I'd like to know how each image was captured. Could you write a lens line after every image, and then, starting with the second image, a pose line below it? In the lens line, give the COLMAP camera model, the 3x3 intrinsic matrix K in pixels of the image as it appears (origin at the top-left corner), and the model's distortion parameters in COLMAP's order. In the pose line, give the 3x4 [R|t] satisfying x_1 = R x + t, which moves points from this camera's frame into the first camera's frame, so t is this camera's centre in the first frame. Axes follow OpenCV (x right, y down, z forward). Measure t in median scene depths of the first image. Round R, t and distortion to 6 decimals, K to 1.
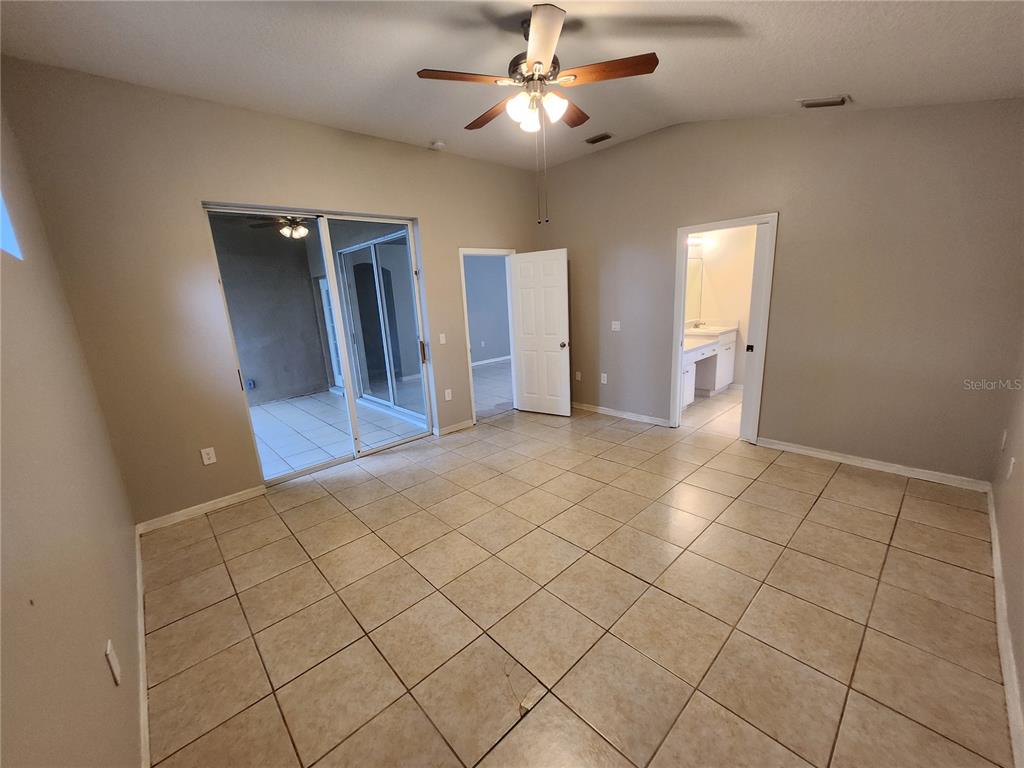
lens RADIAL K [[404.7, 0, 510.4], [0, 404.7, 387.5], [0, 0, 1]] dist [-0.003649, -0.000037]
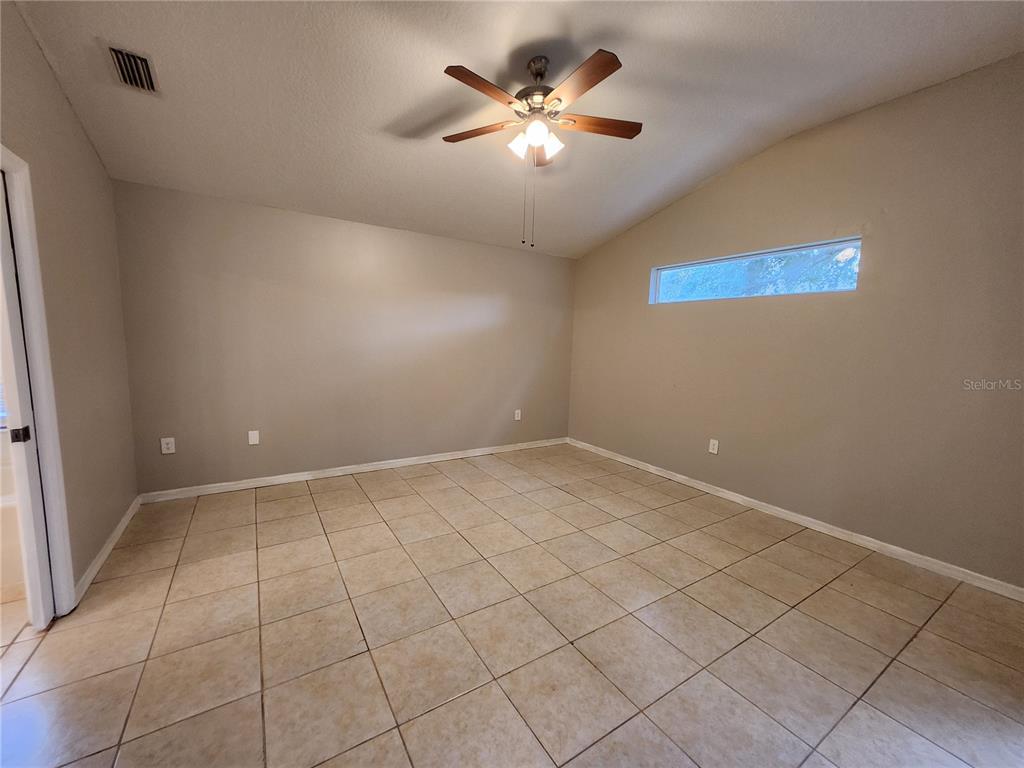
lens RADIAL K [[404.7, 0, 516.8], [0, 404.7, 382.6], [0, 0, 1]] dist [-0.003649, -0.000037]
pose [[-0.985485, 0.012936, 0.169270, -0.053604], [0.067289, 0.945186, 0.319524, -0.340706], [-0.155859, 0.326276, -0.932337, 1.721915]]
